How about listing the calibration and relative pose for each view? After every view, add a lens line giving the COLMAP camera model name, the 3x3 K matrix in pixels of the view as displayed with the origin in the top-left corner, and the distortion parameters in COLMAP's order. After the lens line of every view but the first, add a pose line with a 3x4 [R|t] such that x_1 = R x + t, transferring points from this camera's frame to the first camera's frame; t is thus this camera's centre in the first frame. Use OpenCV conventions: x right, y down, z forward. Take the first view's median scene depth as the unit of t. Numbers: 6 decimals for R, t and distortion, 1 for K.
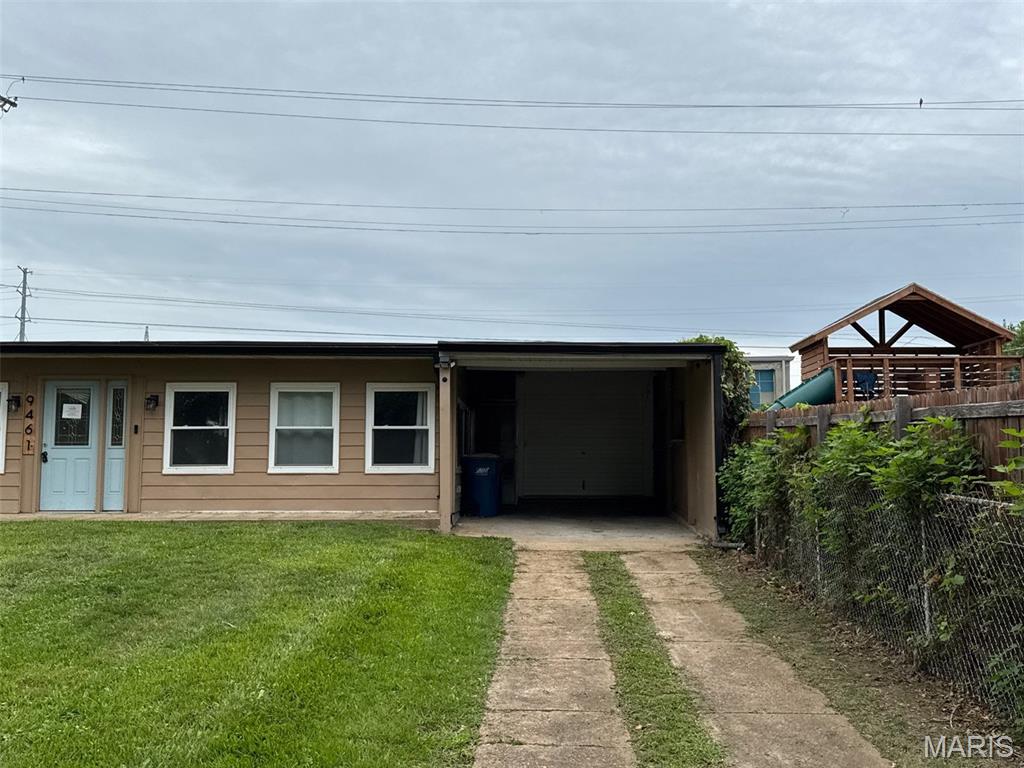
lens RADIAL K [[499.5, 0, 512.0], [0, 499.5, 384.0], [0, 0, 1]] dist [0.041491, -0.024887]
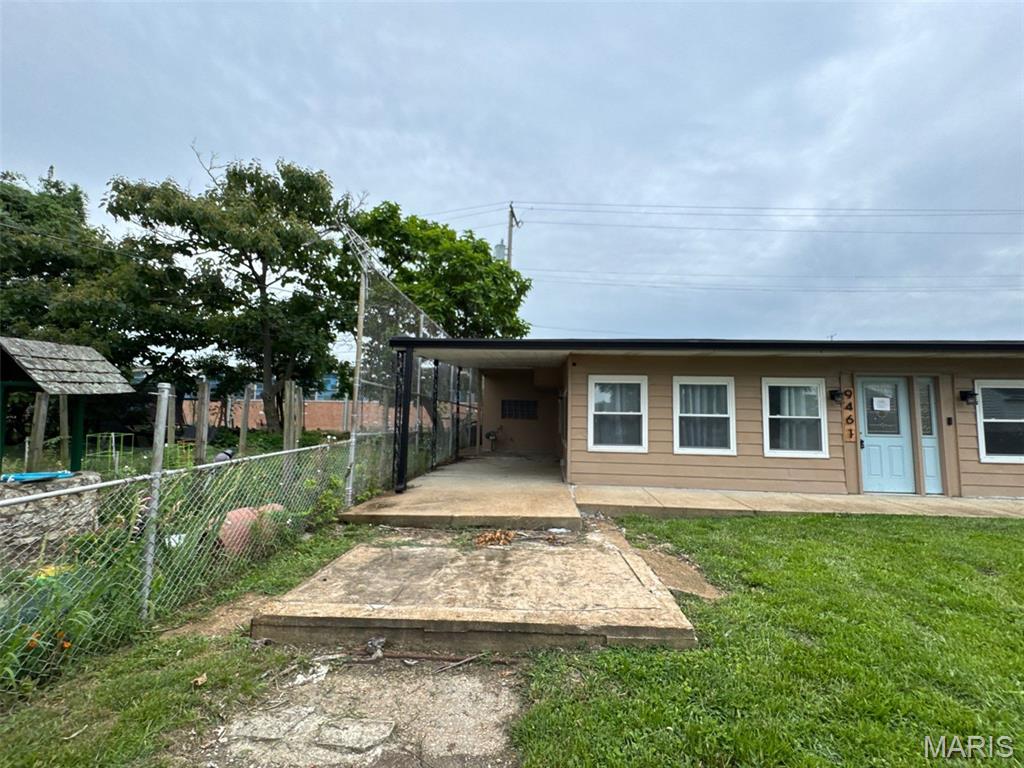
lens RADIAL K [[416.9, 0, 508.7], [0, 416.9, 379.9], [0, 0, 1]] dist [0.017598, -0.012740]
pose [[0.993406, 0.009214, -0.114275, -1.582216], [-0.008074, 0.999913, 0.010438, -0.002947], [0.114361, -0.009447, 0.993394, -0.018235]]
